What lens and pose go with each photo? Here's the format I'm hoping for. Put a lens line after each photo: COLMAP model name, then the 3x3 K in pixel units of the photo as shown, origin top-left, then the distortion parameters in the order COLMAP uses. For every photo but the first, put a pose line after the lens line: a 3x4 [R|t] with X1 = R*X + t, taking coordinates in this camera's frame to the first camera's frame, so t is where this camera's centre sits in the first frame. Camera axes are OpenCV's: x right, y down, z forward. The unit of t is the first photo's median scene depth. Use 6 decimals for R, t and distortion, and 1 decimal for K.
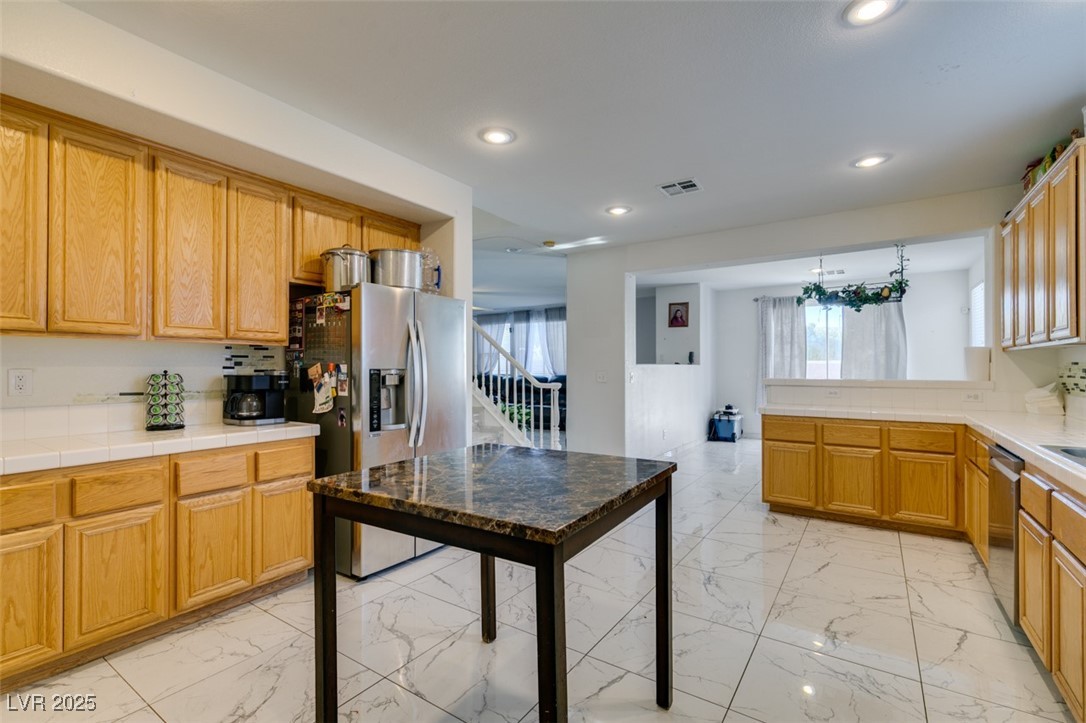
lens RADIAL K [[487.0, 0, 539.3], [0, 487.0, 361.8], [0, 0, 1]] dist [0.006096, -0.000189]
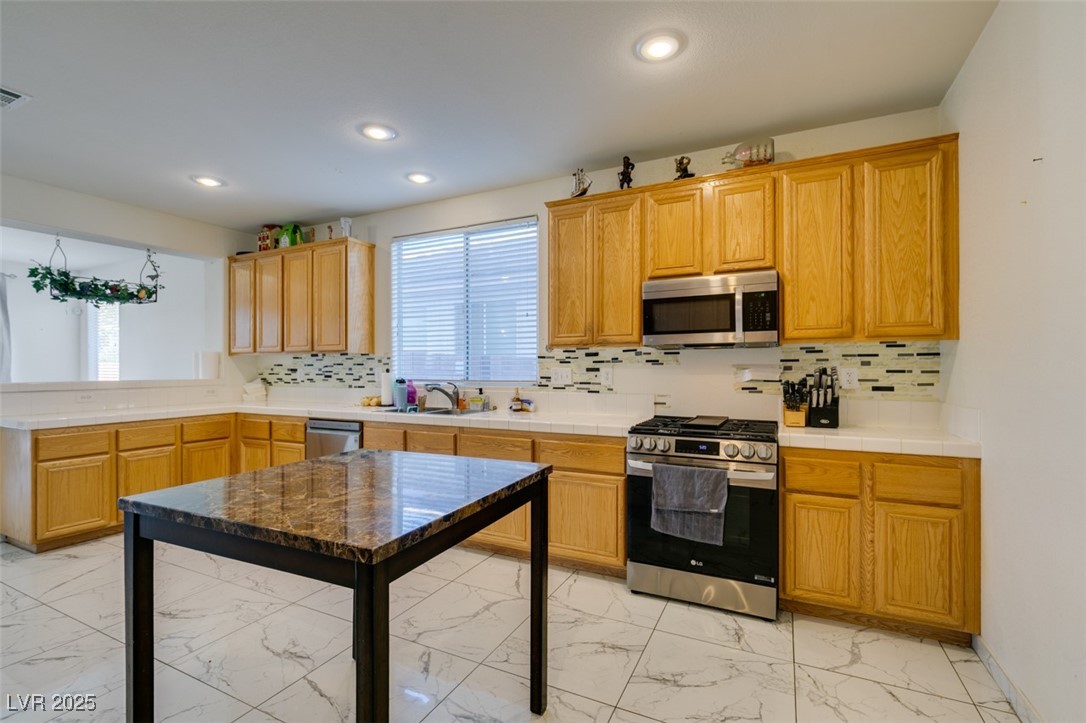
lens RADIAL K [[487.0, 0, 540.0], [0, 487.0, 367.3], [0, 0, 1]] dist [0.006096, -0.000189]
pose [[-0.133498, 0.000449, 0.991049, -0.563993], [-0.009828, 0.999950, -0.001777, 0.005044], [-0.991000, -0.009977, -0.133487, 0.438596]]
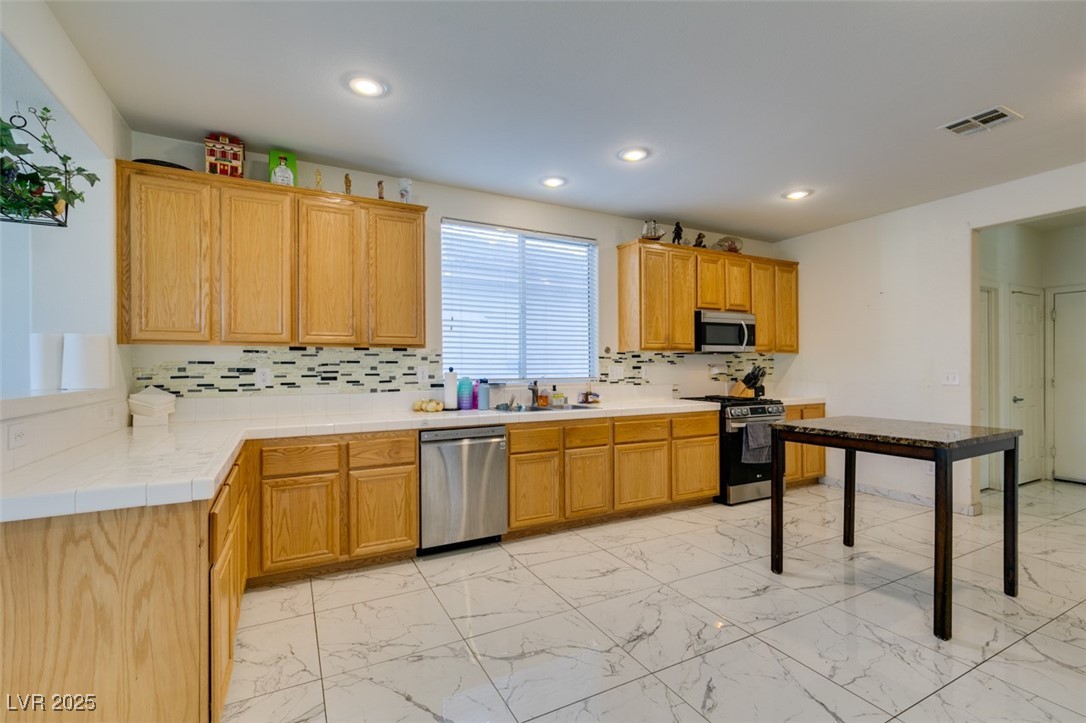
lens RADIAL K [[487.0, 0, 539.9], [0, 487.0, 366.1], [0, 0, 1]] dist [0.006096, -0.000189]
pose [[-0.884140, 0.001238, 0.467220, 0.113019], [-0.003564, 0.999950, -0.009393, 0.018048], [-0.467208, -0.009969, -0.884091, 1.666633]]
